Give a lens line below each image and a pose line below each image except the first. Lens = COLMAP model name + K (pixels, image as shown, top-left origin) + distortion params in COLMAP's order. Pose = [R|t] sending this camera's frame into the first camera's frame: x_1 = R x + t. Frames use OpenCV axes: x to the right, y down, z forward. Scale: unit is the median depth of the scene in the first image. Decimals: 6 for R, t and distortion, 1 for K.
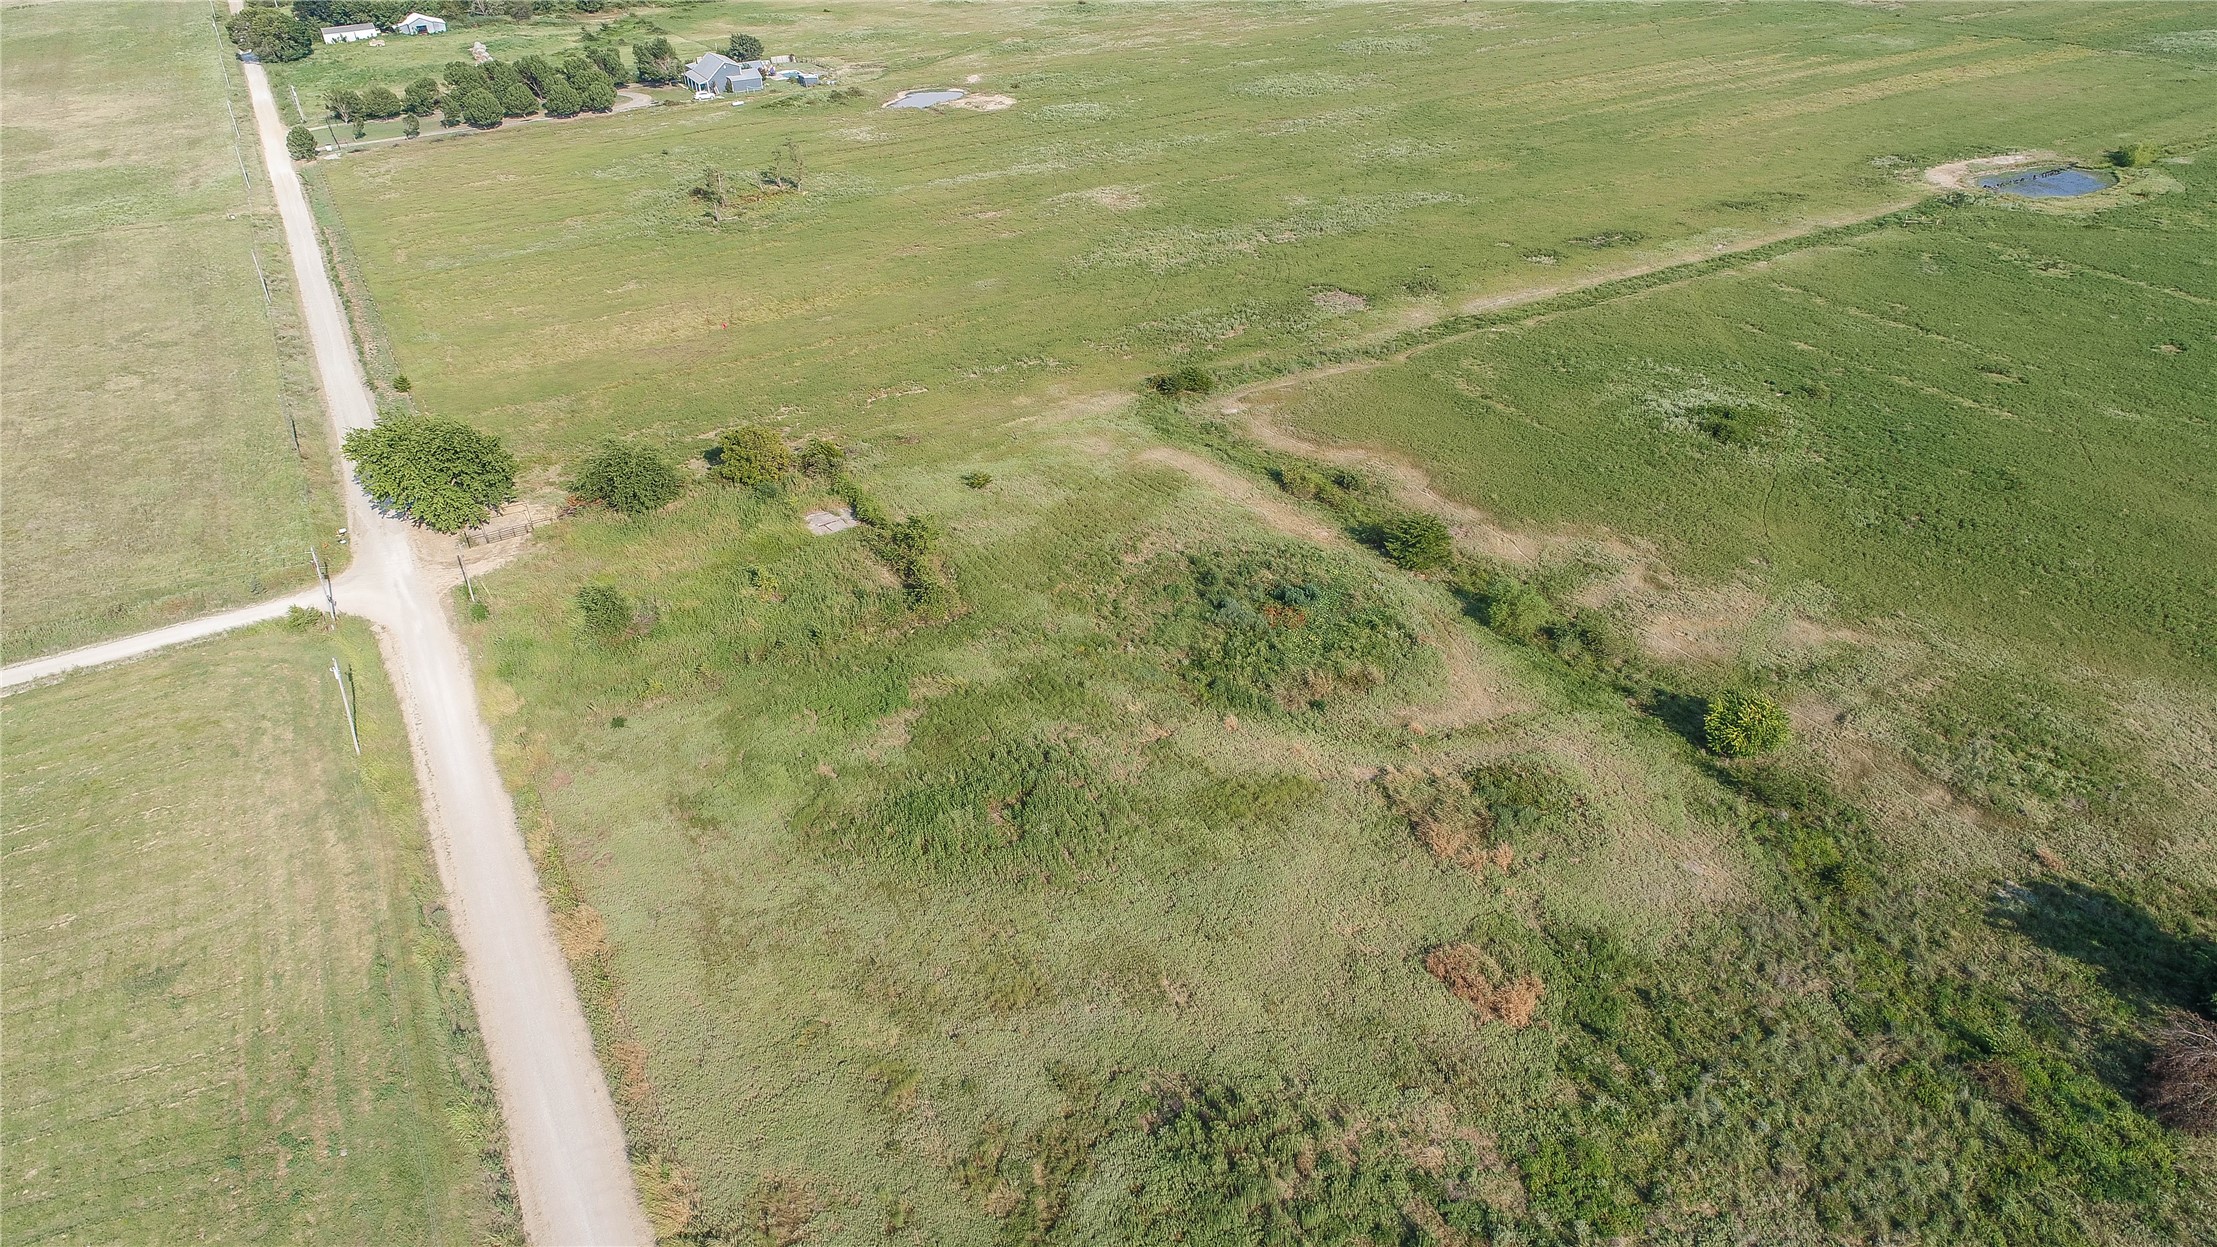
lens RADIAL K [[1481.2, 0, 1114.4], [0, 1481.2, 632.5], [0, 0, 1]] dist [-0.007682, 0.003654]
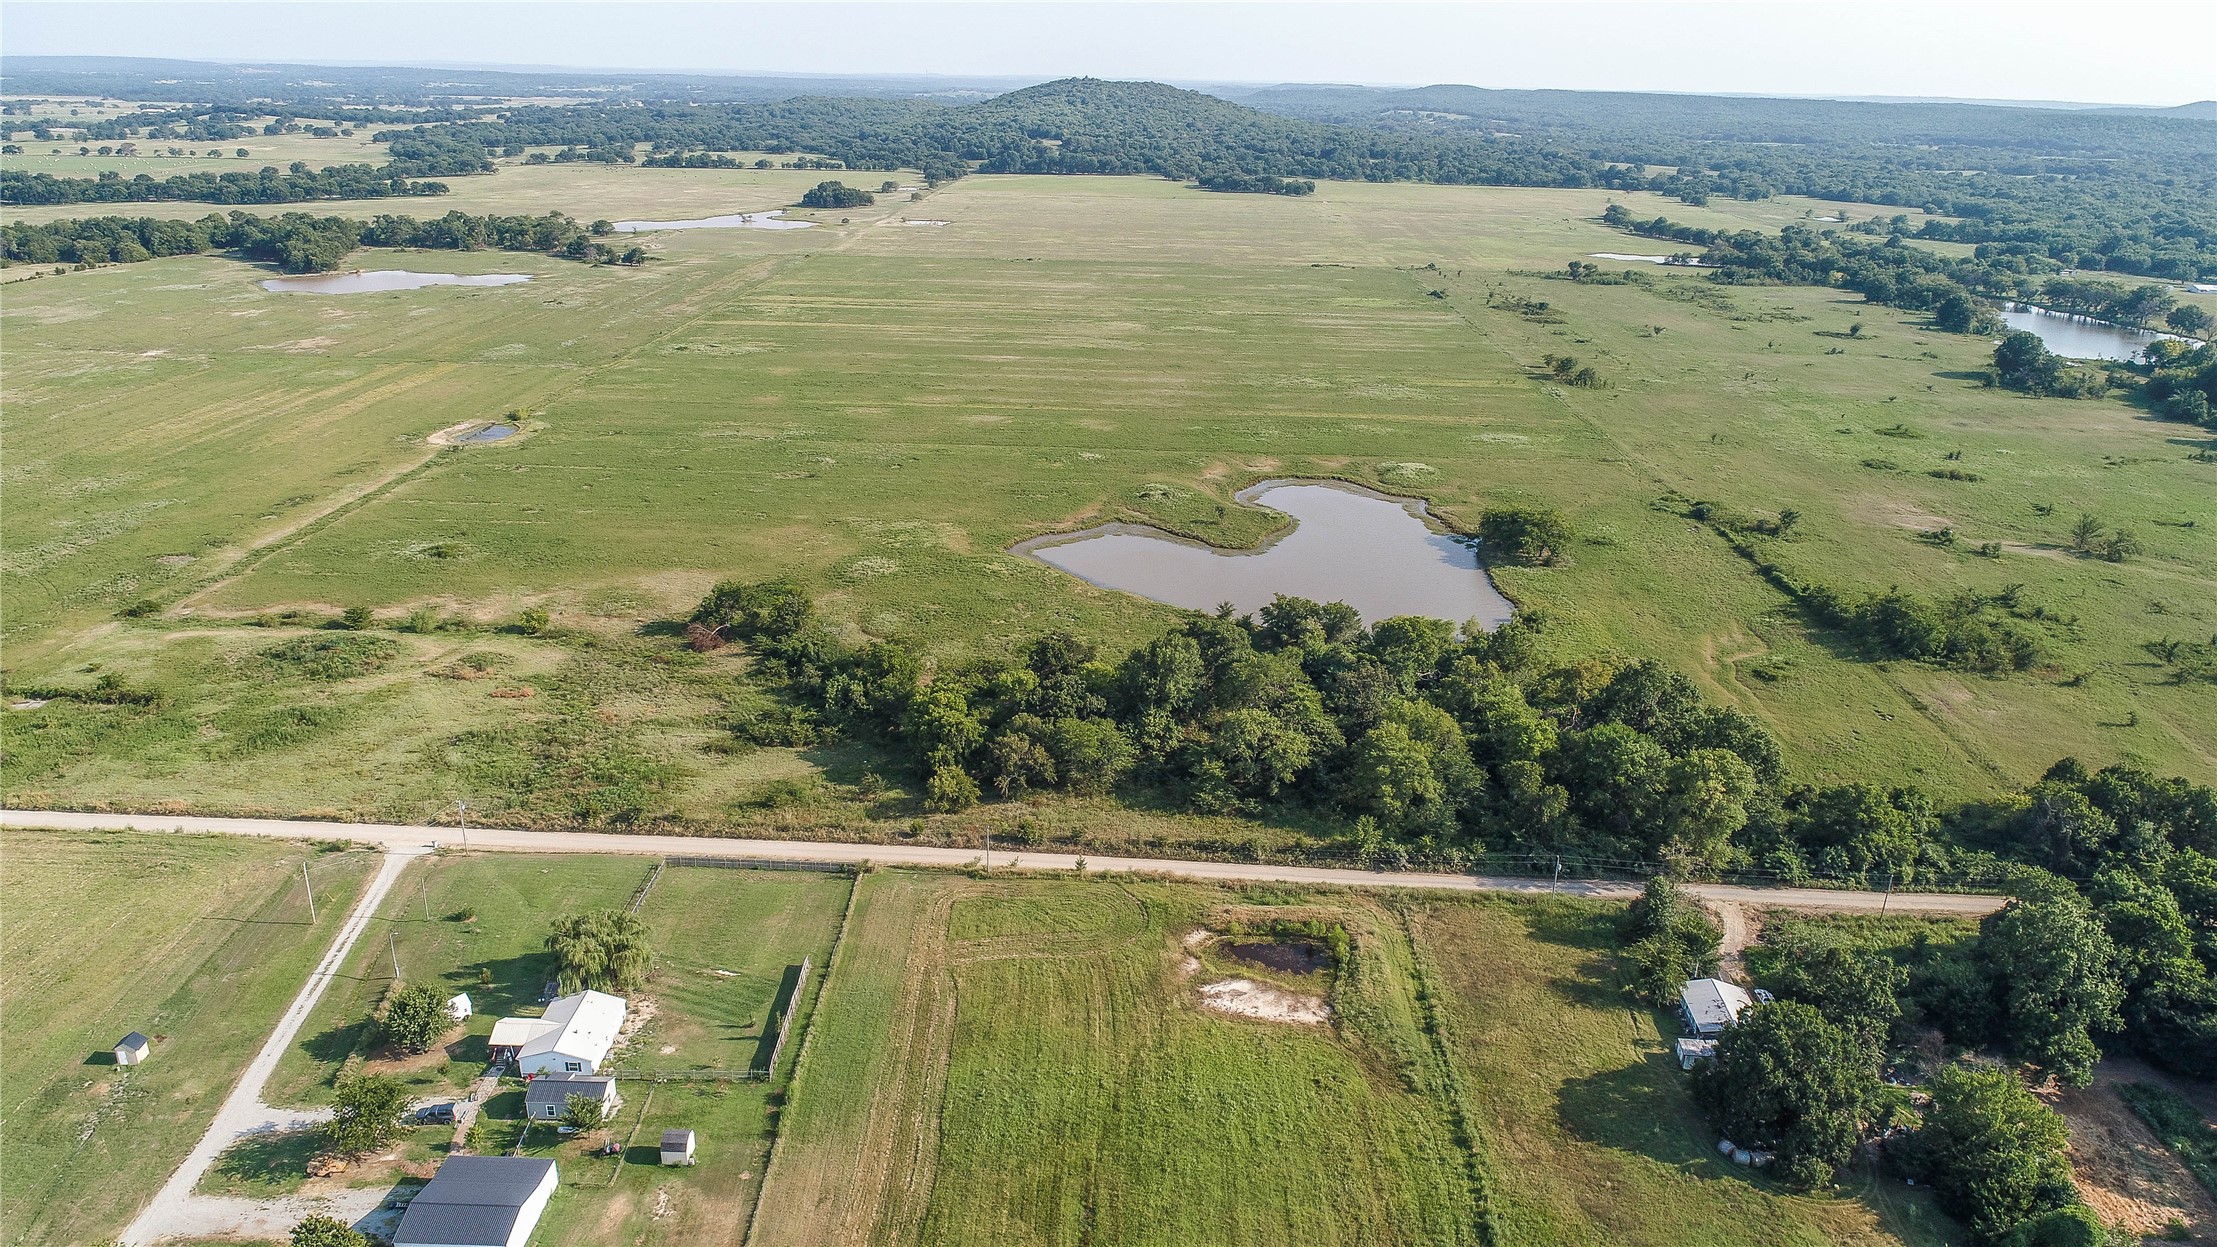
lens RADIAL K [[1481.2, 0, 1107.9], [0, 1481.2, 624.5], [0, 0, 1]] dist [-0.007682, 0.003654]
pose [[0.518447, -0.259498, 0.814785, -0.925609], [0.412109, 0.910710, 0.027824, 0.316800], [-0.749252, 0.321355, 0.579096, -1.012520]]
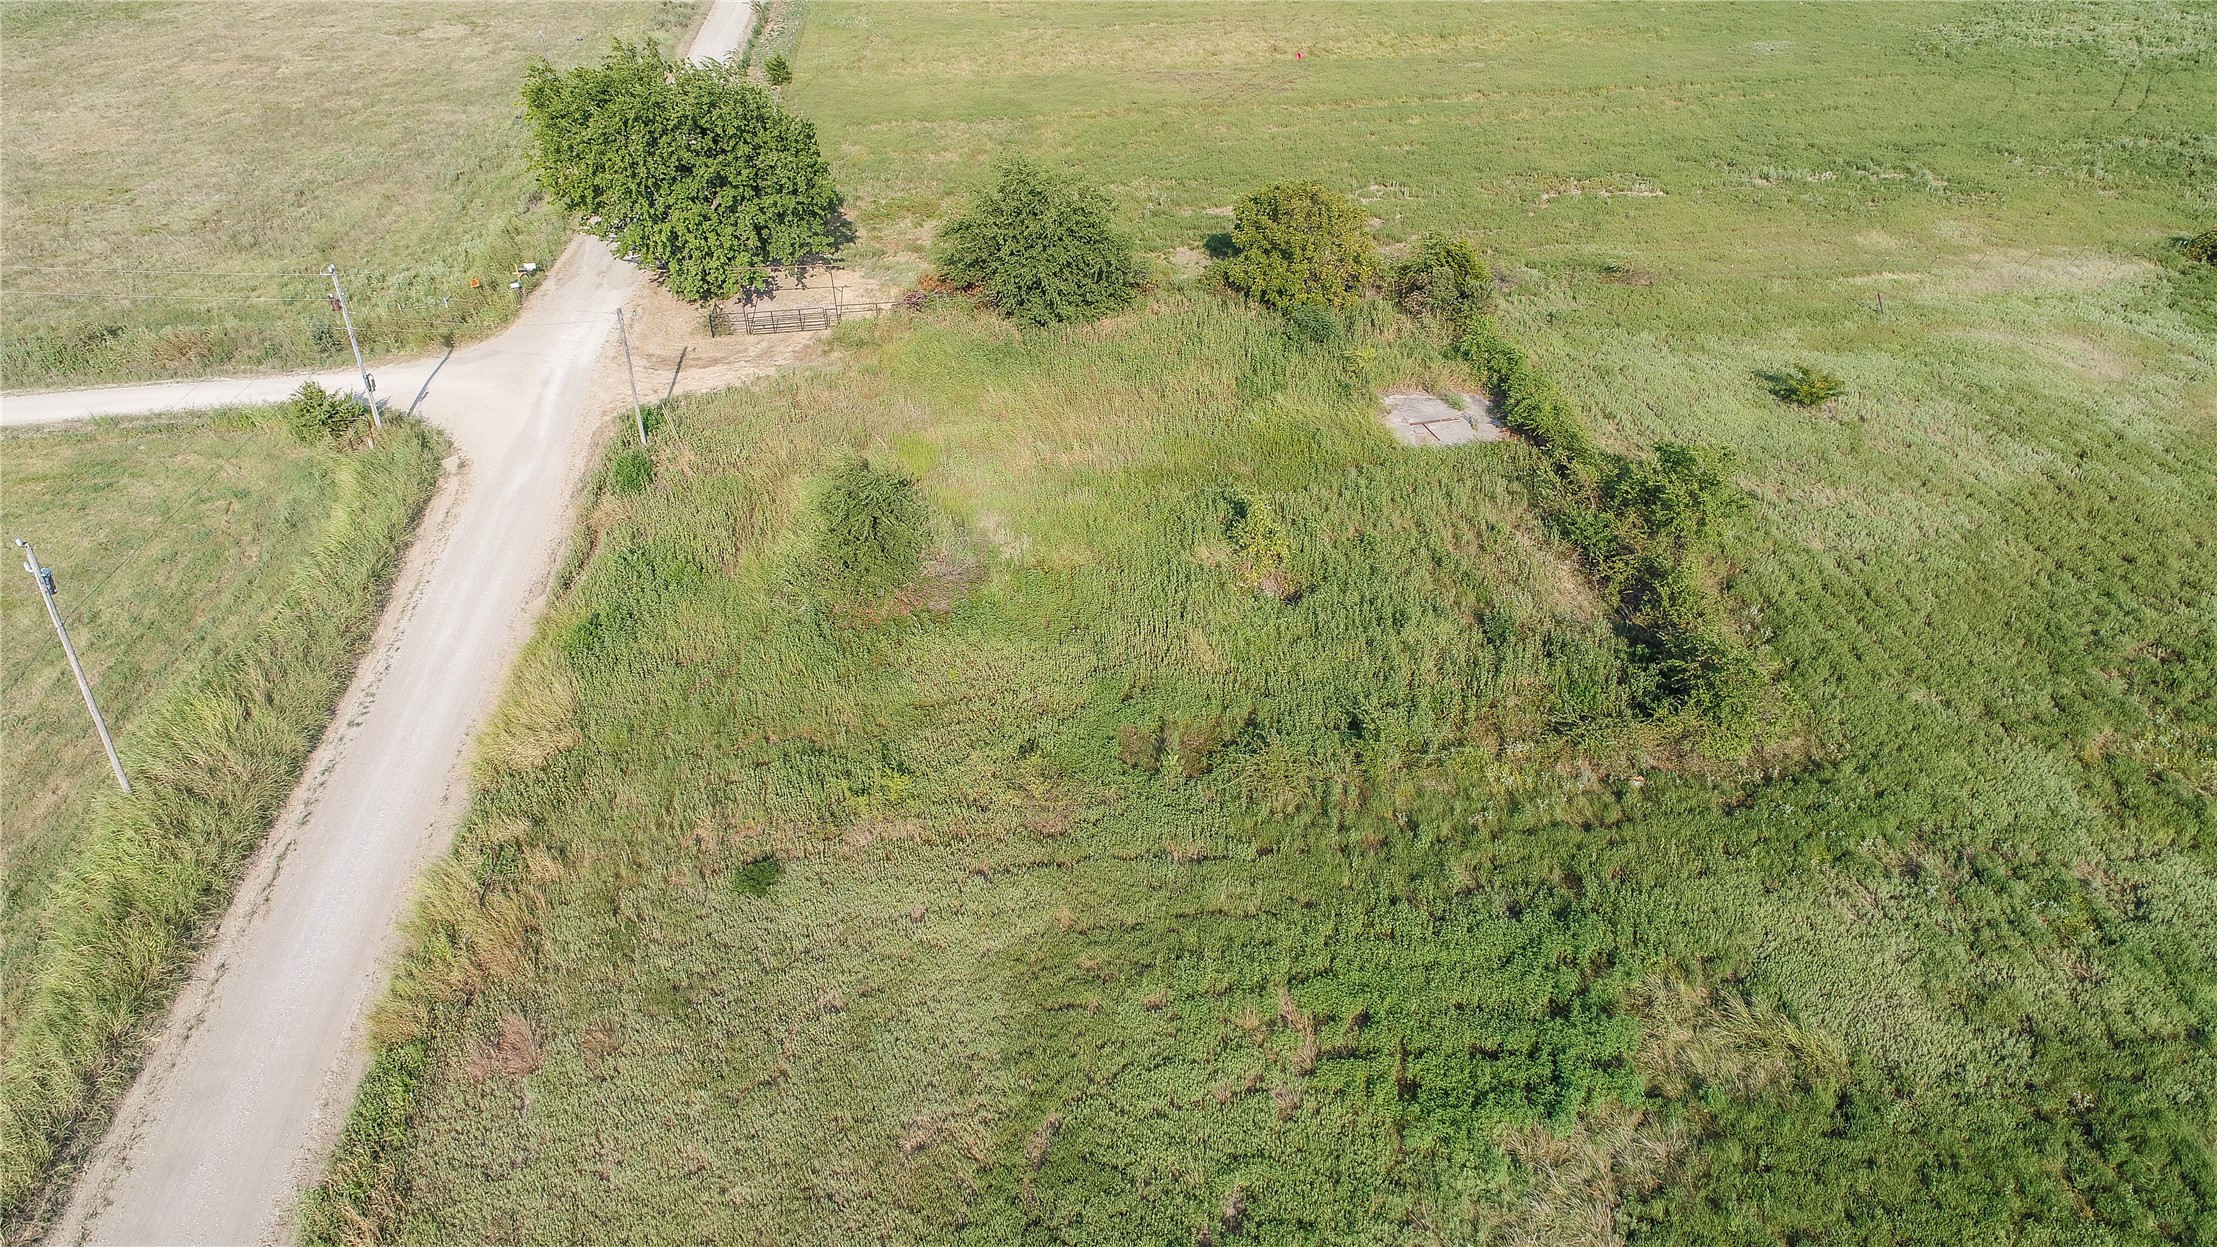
lens RADIAL K [[1481.2, 0, 1100.3], [0, 1481.2, 628.0], [0, 0, 1]] dist [-0.007682, 0.003654]
pose [[0.919658, 0.230088, -0.318258, -0.129203], [-0.209679, 0.972900, 0.097469, -0.036413], [0.332059, -0.022906, 0.942980, 0.551221]]
